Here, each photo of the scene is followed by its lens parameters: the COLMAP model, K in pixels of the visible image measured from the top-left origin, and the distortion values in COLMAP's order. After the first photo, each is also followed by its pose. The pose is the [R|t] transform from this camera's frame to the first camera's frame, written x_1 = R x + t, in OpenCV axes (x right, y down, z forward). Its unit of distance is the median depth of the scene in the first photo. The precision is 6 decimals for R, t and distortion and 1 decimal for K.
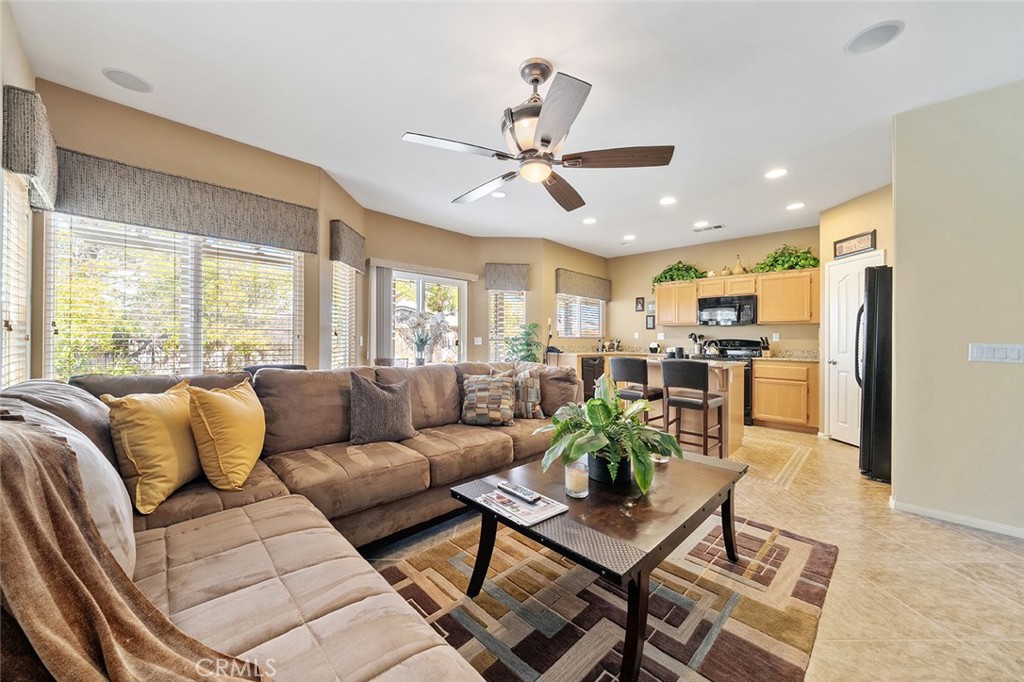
lens RADIAL K [[370.2, 0, 510.1], [0, 370.2, 335.4], [0, 0, 1]] dist [-0.006698, -0.000089]
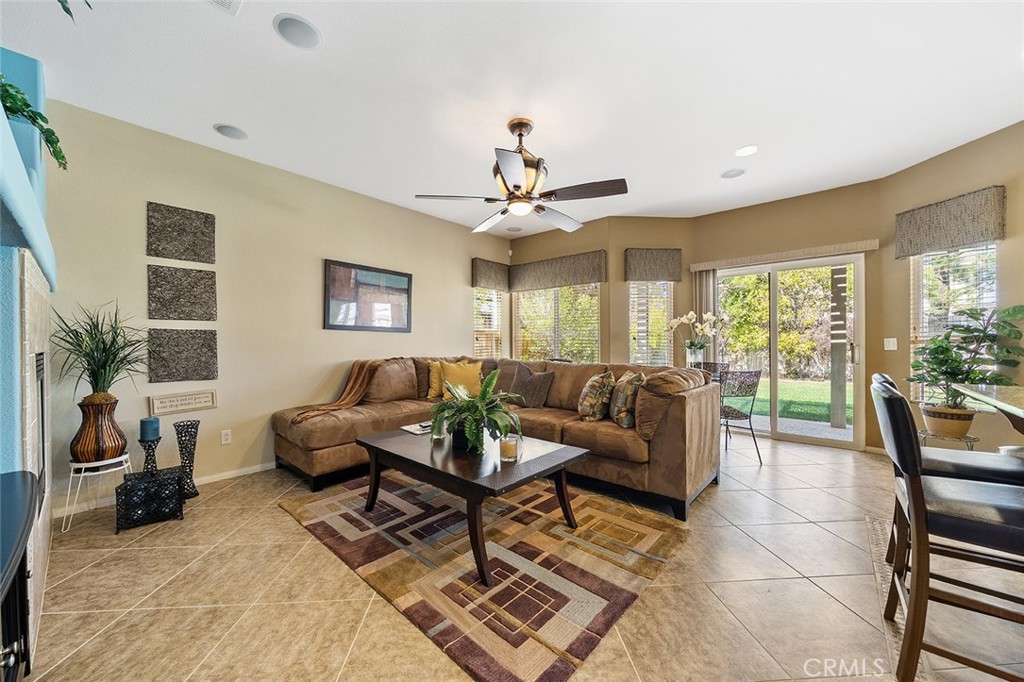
lens RADIAL K [[370.2, 0, 509.9], [0, 370.2, 340.7], [0, 0, 1]] dist [-0.006698, -0.000089]
pose [[0.066353, -0.010234, -0.997744, 0.520988], [0.017148, 0.999811, -0.009115, 0.006182], [0.997649, -0.016504, 0.066516, 0.344040]]
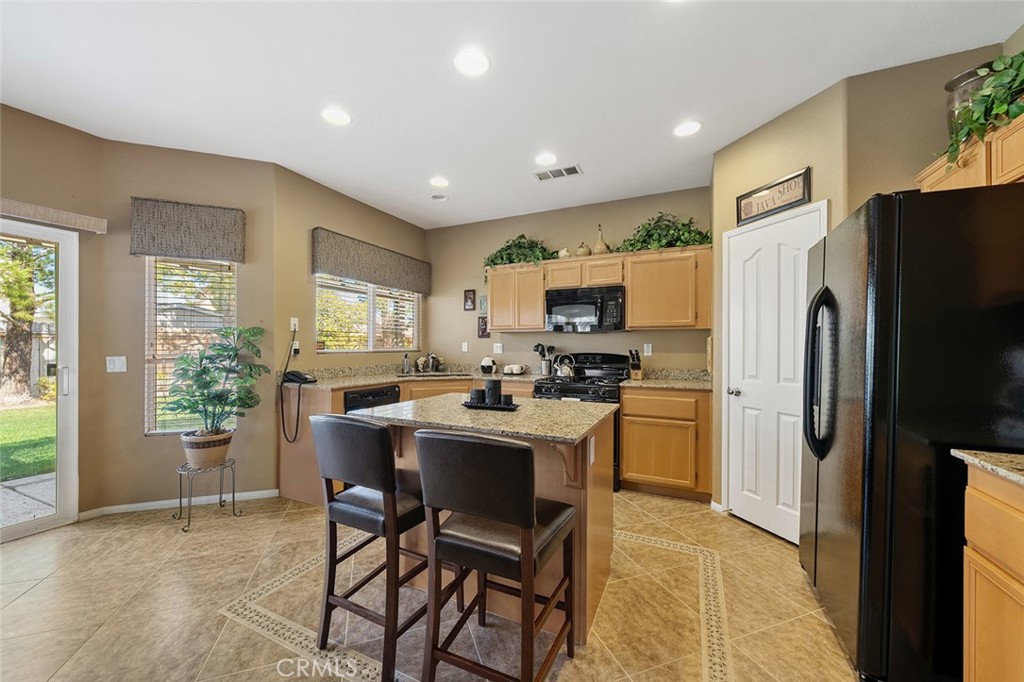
lens RADIAL K [[370.2, 0, 519.2], [0, 370.2, 346.8], [0, 0, 1]] dist [-0.006698, -0.000089]
pose [[0.938954, -0.010072, 0.343896, 0.247241], [0.004972, 0.999864, 0.015711, -0.011538], [-0.344008, -0.013042, 0.938876, 0.415621]]
